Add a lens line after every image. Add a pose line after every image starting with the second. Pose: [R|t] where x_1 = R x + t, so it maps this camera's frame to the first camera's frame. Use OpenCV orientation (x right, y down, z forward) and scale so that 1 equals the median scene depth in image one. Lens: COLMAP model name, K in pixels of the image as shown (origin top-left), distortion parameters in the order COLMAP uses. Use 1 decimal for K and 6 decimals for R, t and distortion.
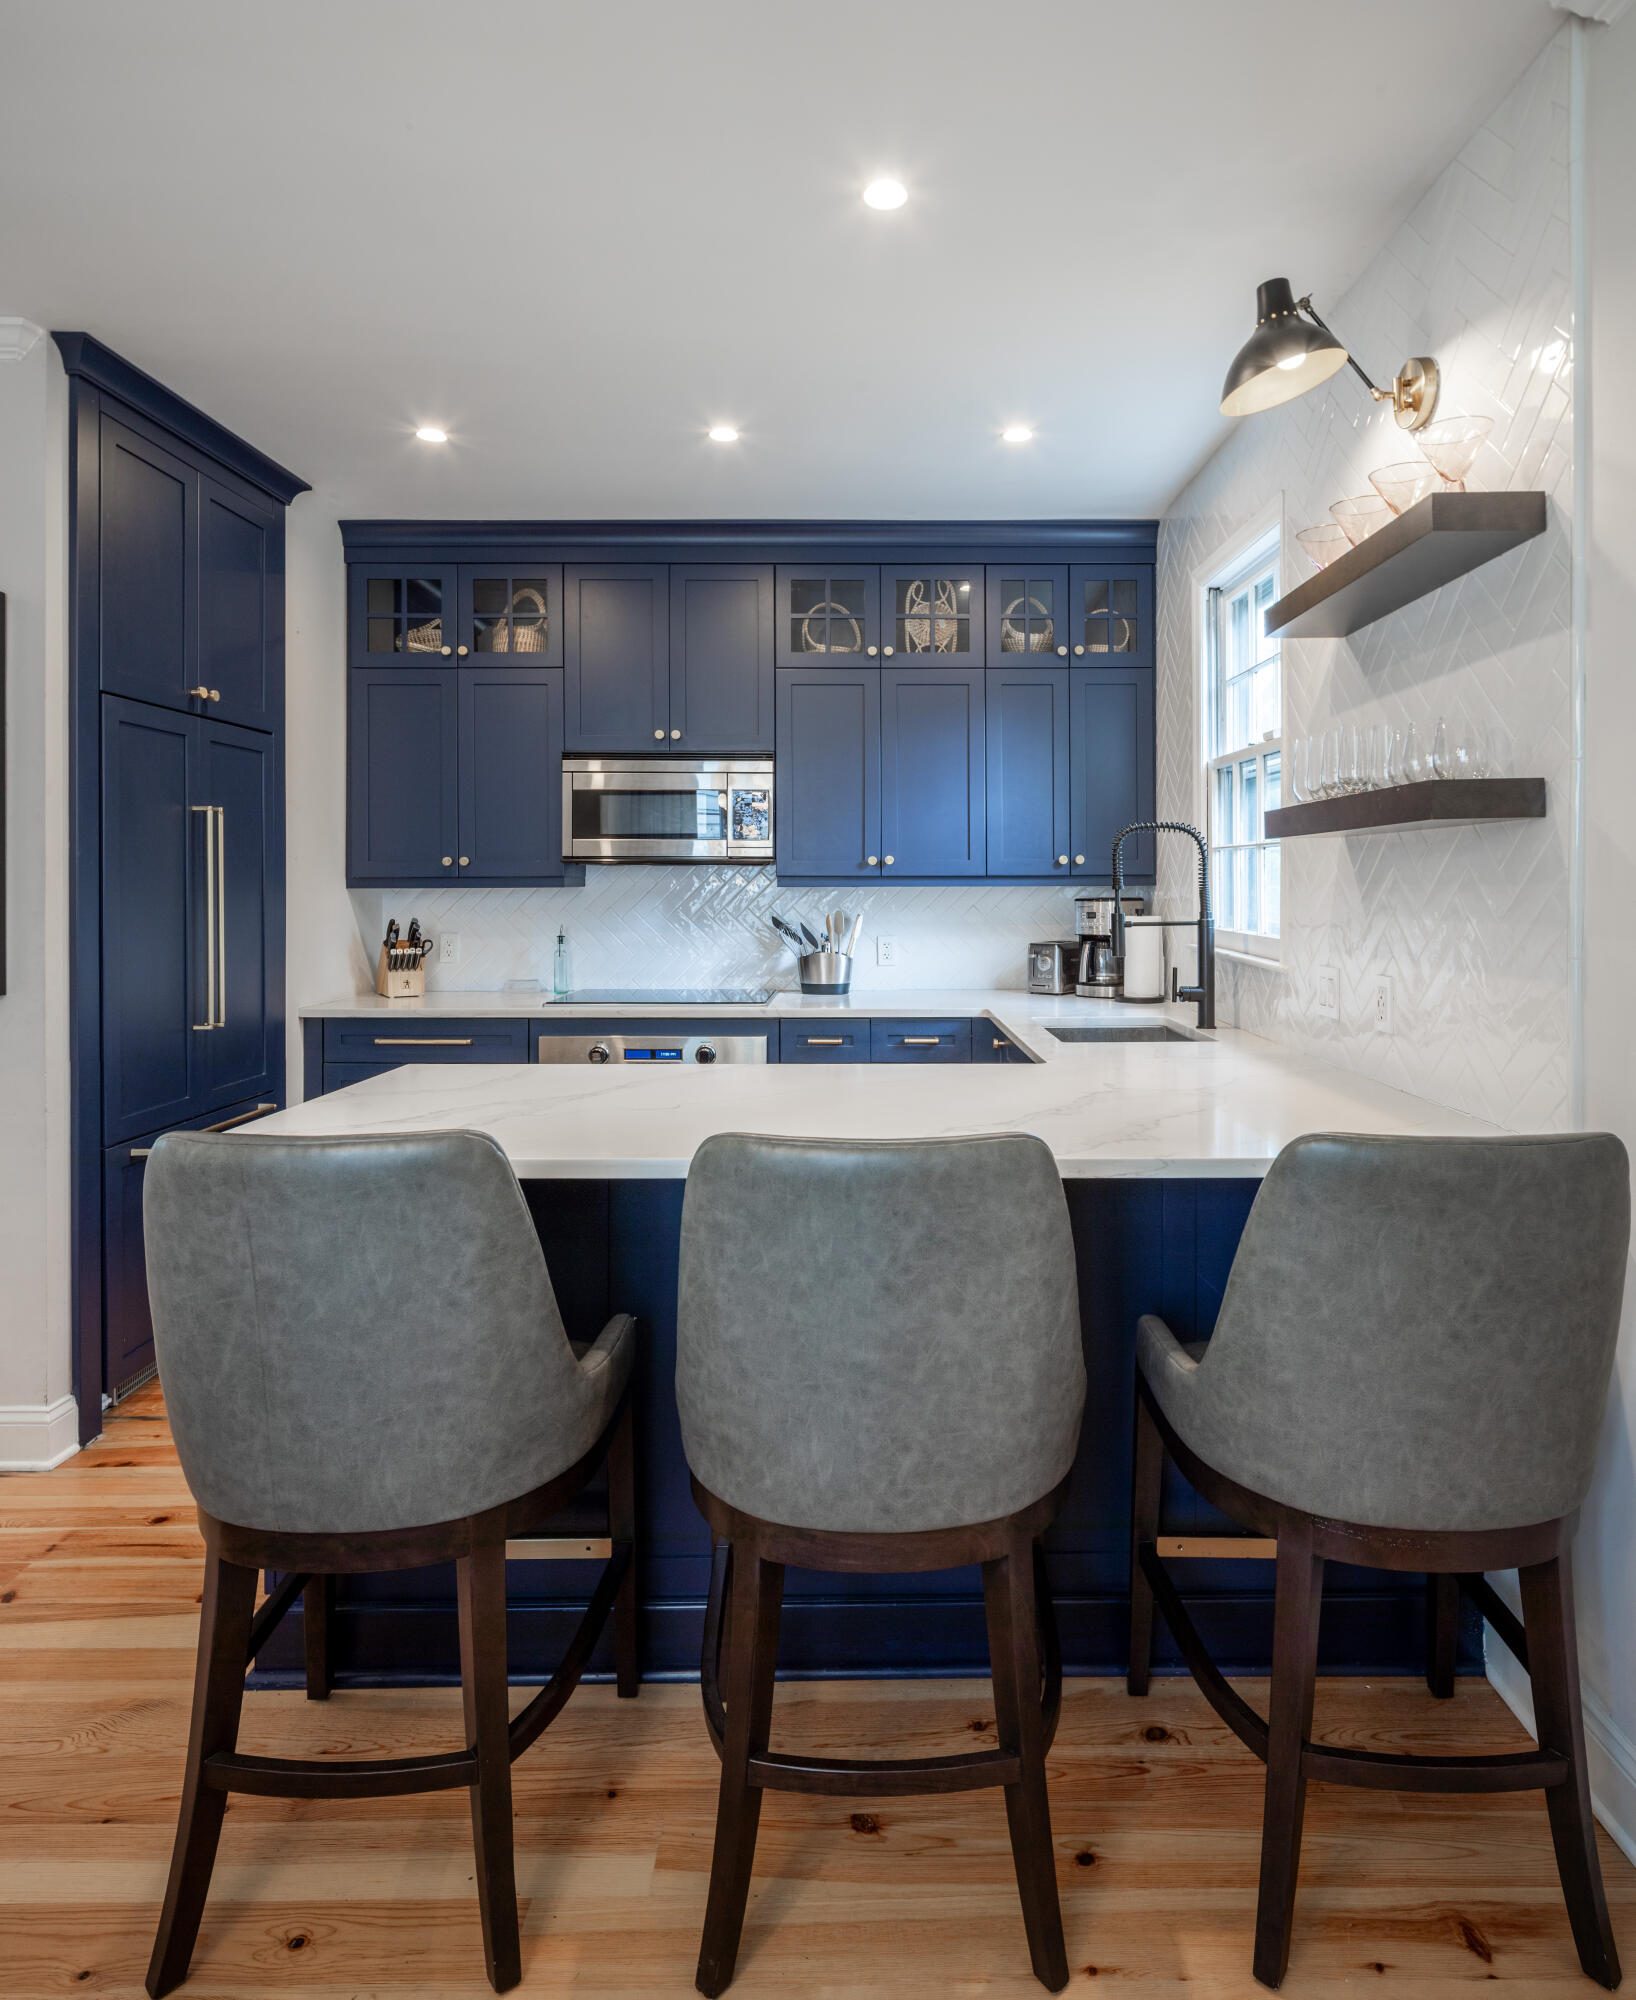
lens RADIAL K [[1138.9, 0, 879.0], [0, 1138.9, 897.5], [0, 0, 1]] dist [-0.001556, -0.000152]
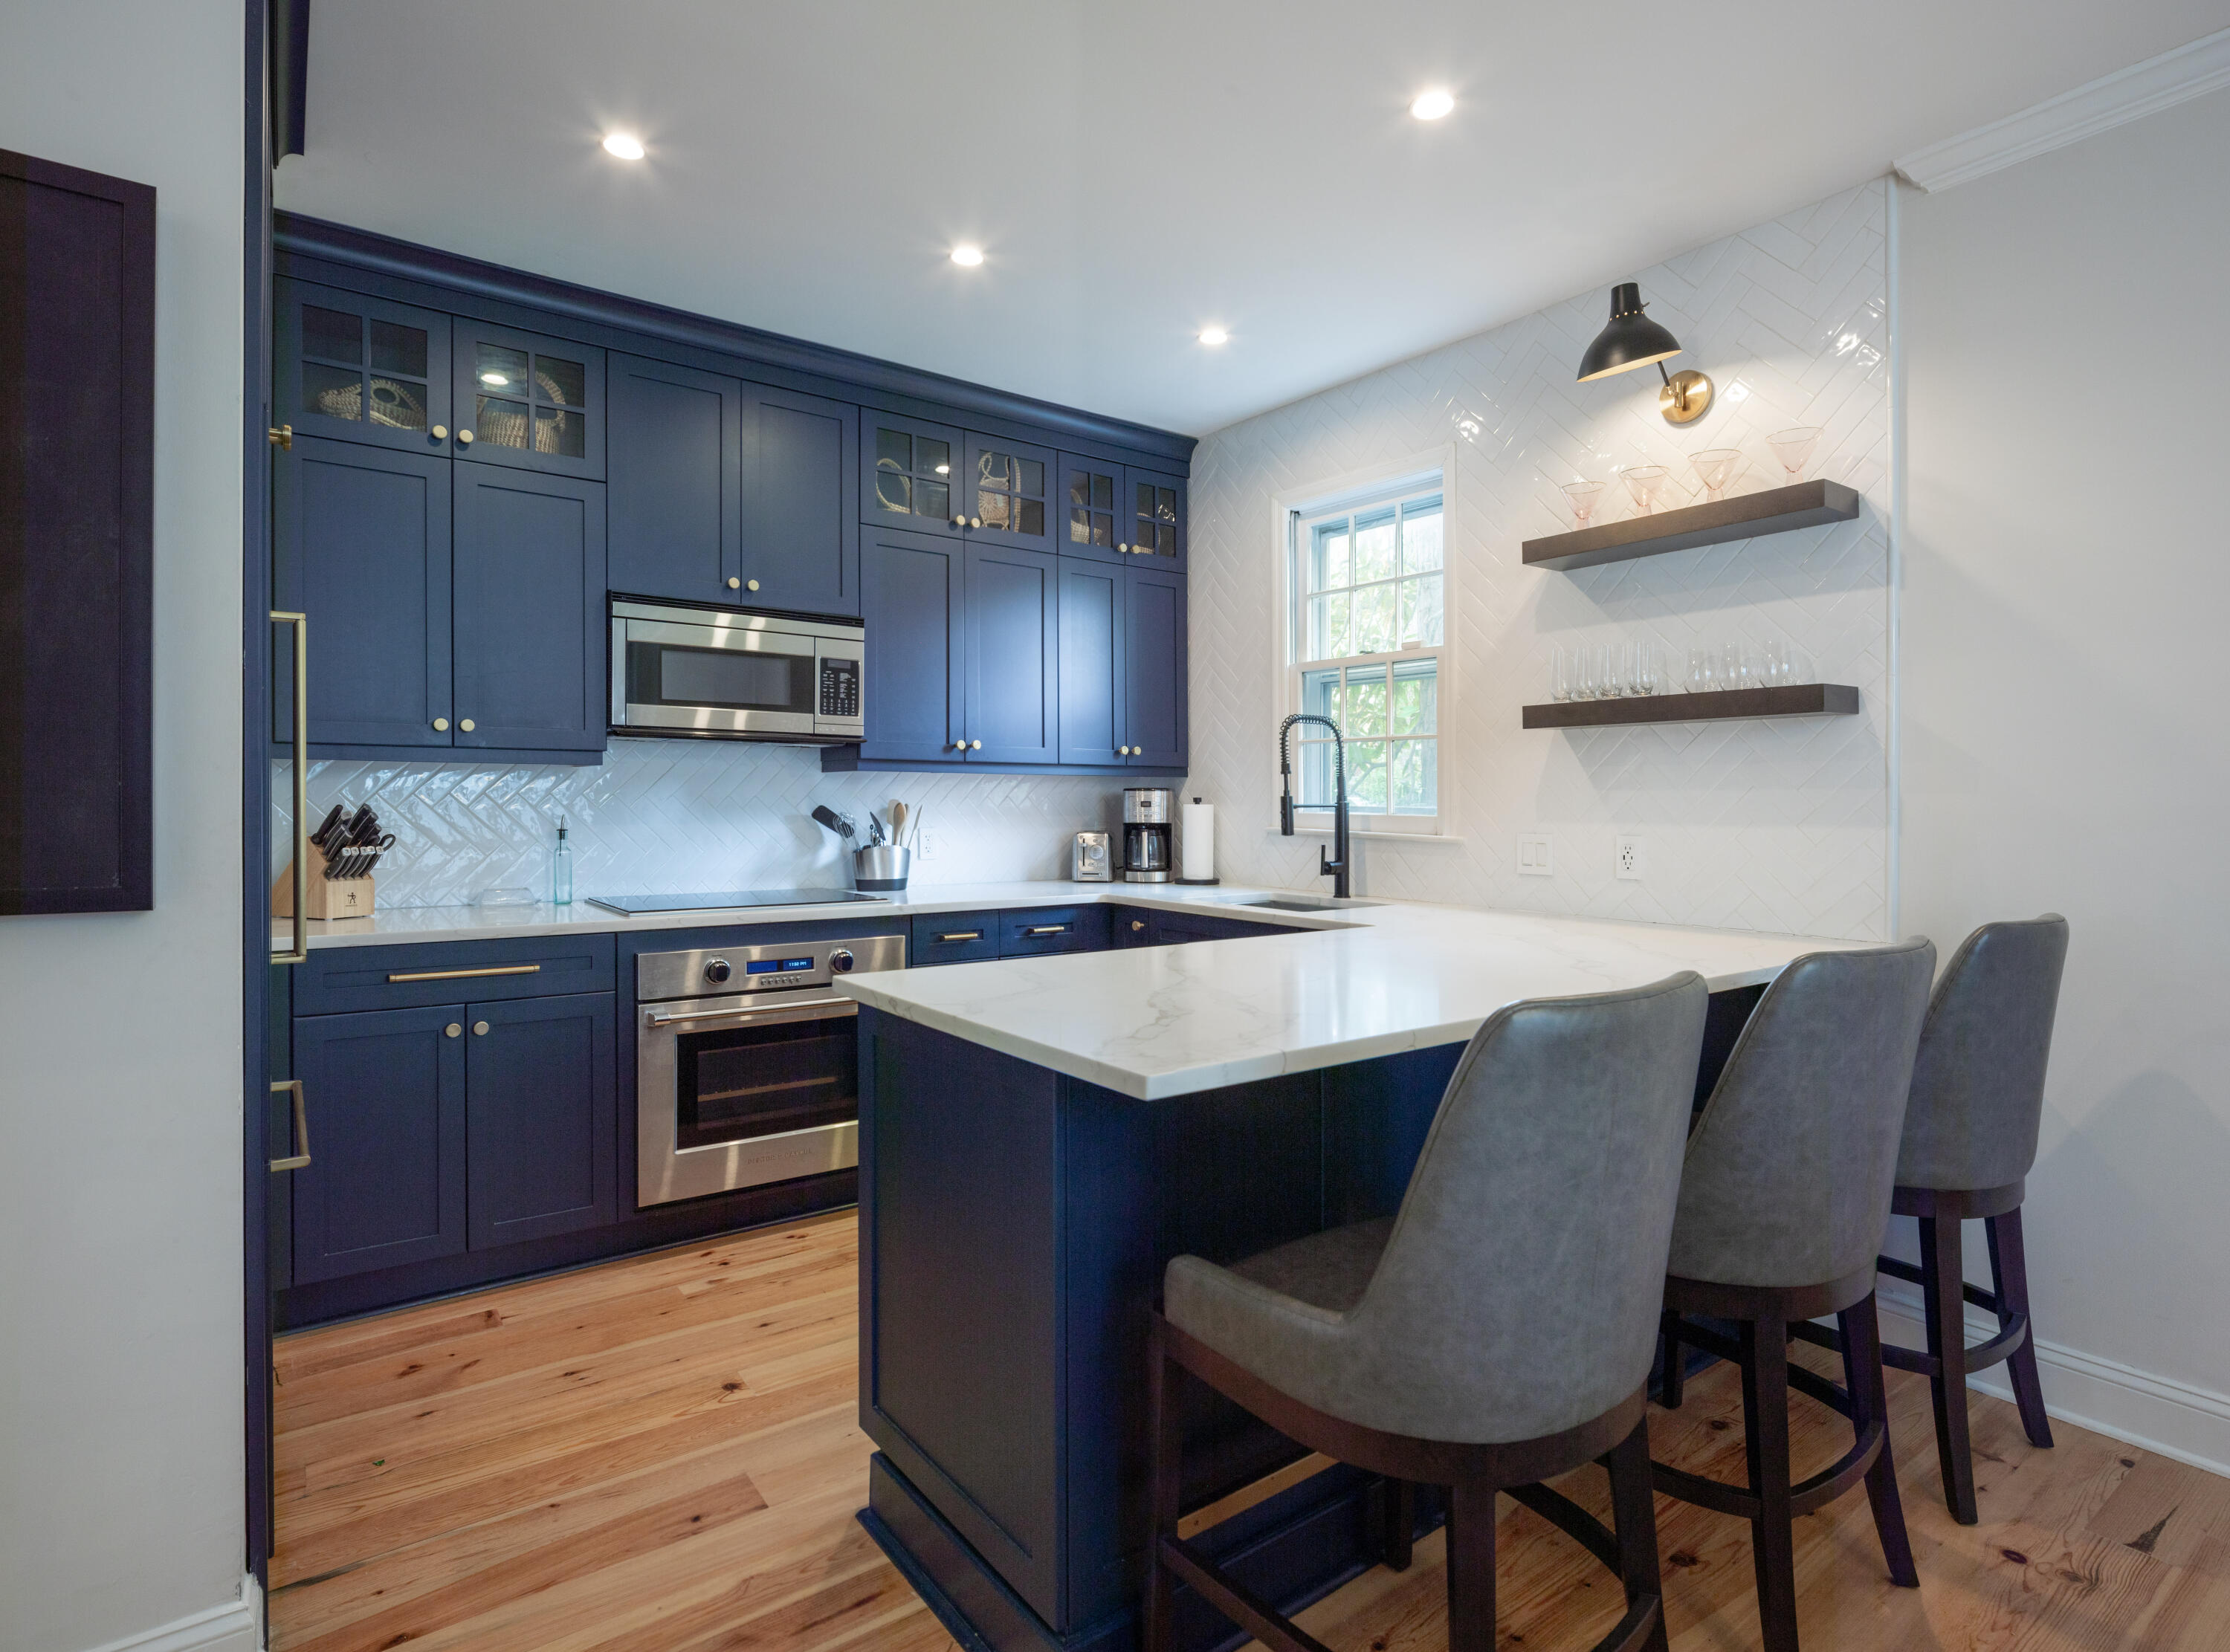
lens RADIAL K [[1146.4, 0, 1115.0], [0, 1146.4, 826.0], [0, 0, 1]] dist [-0.010389, -0.000425]
pose [[0.807590, -0.007642, 0.589695, -0.476314], [-0.001076, 0.999895, 0.014432, 0.021859], [-0.589744, -0.012289, 0.807497, 0.169240]]
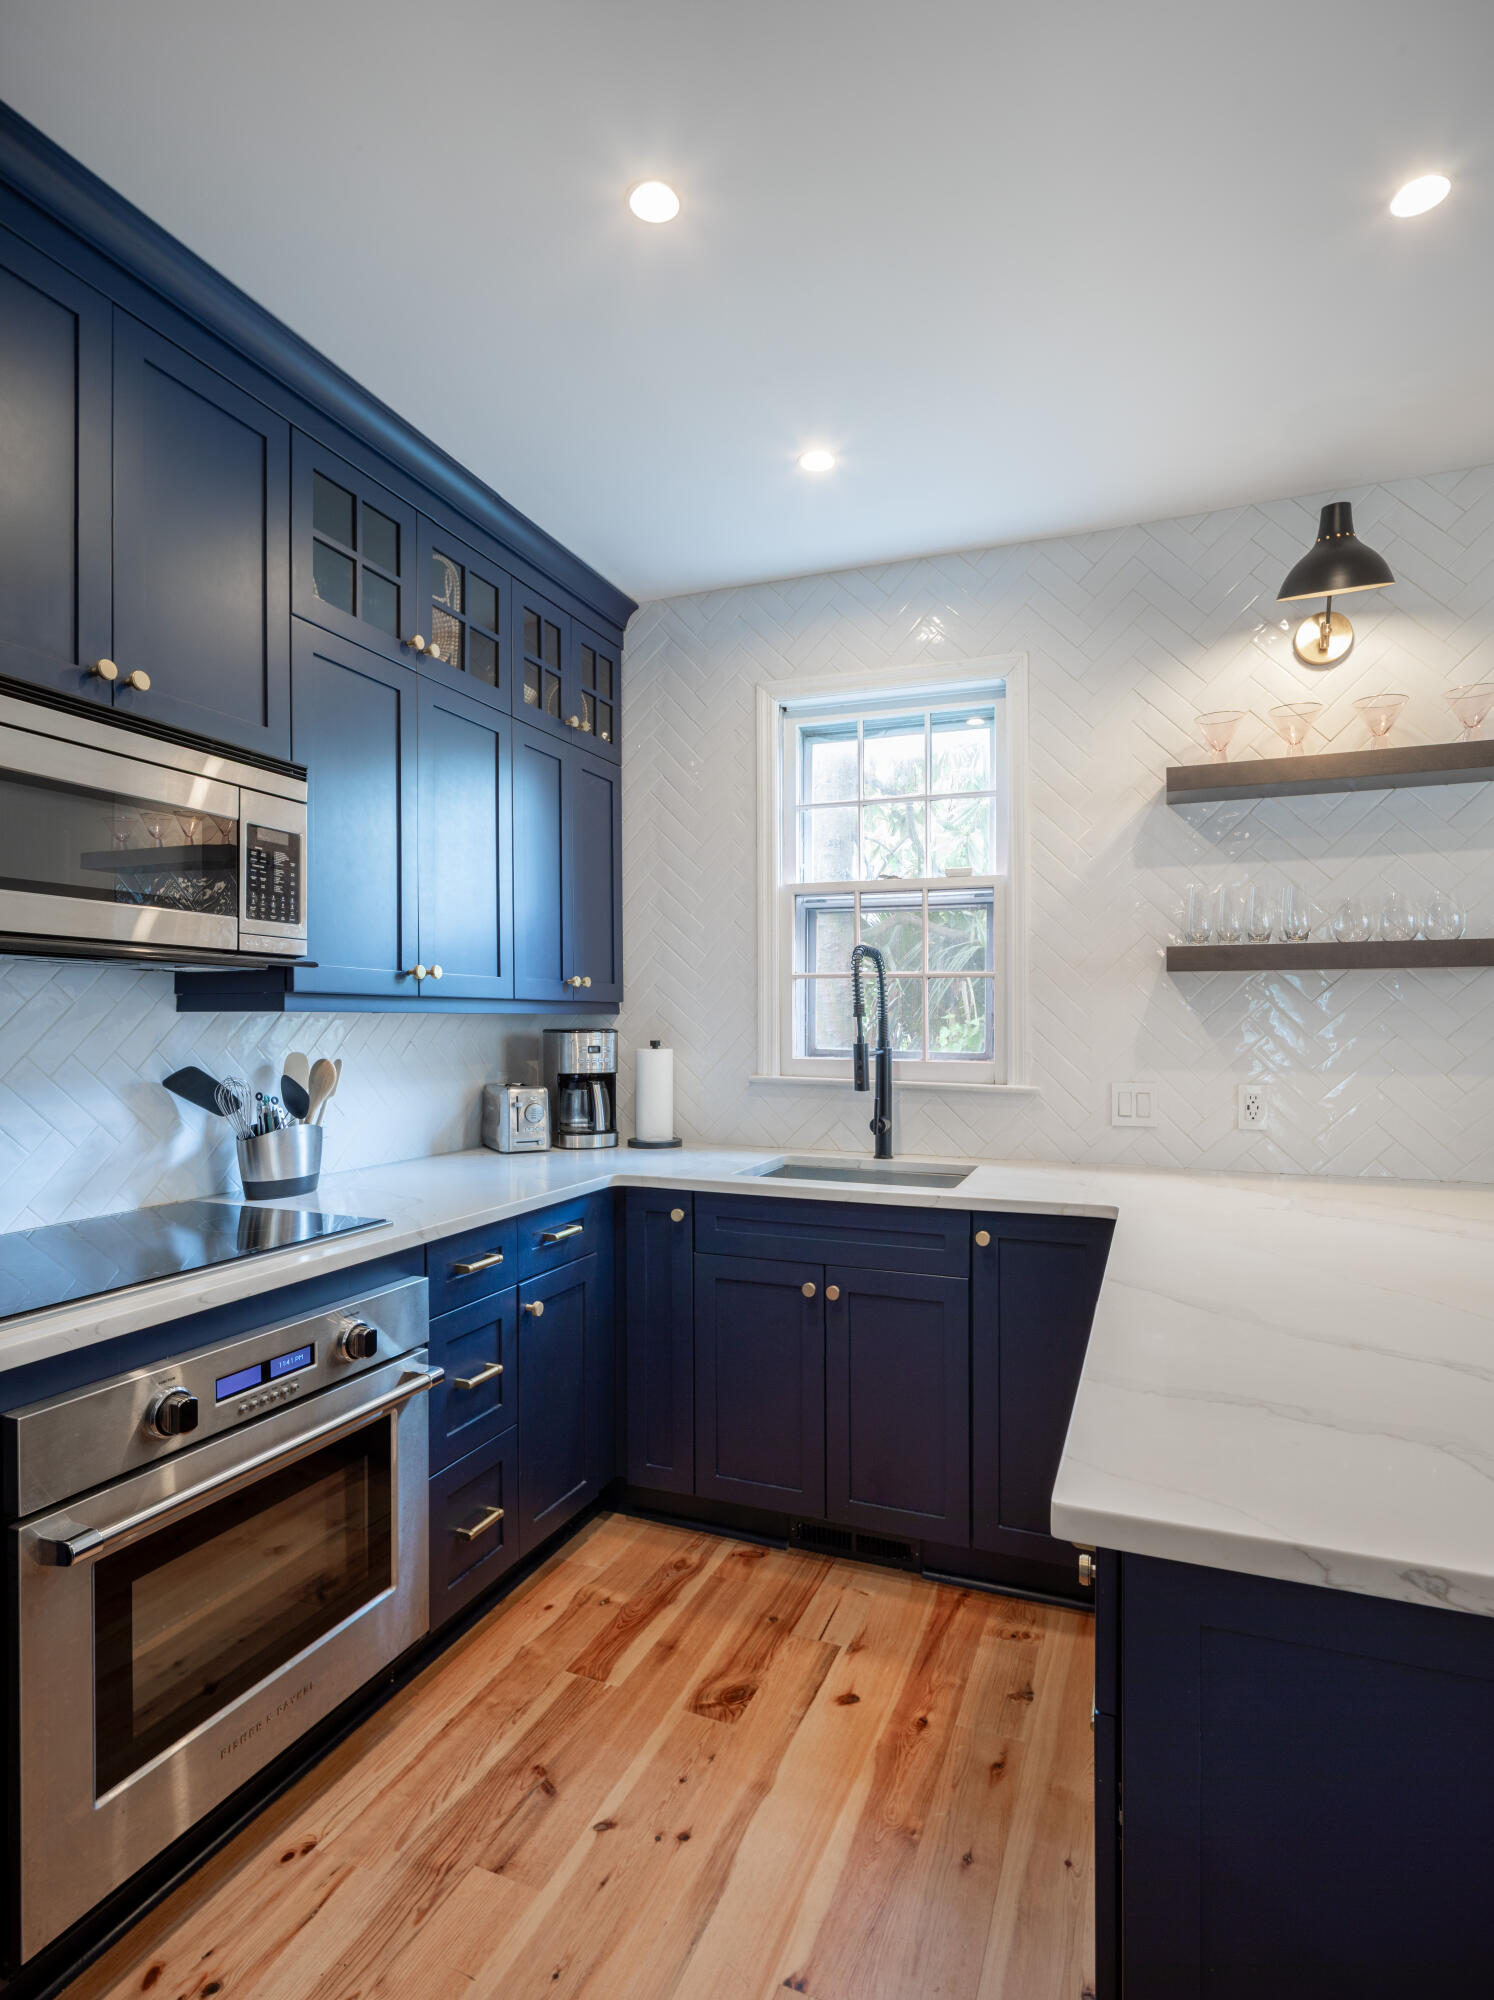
lens RADIAL K [[1056.8, 0, 751.3], [0, 1056.8, 1030.8], [0, 0, 1]] dist [-0.000516, -0.000692]
pose [[0.373619, -0.007722, 0.927550, -0.501197], [0.005617, 0.999966, 0.006062, -0.001846], [-0.927565, 0.002945, 0.373649, 0.630775]]
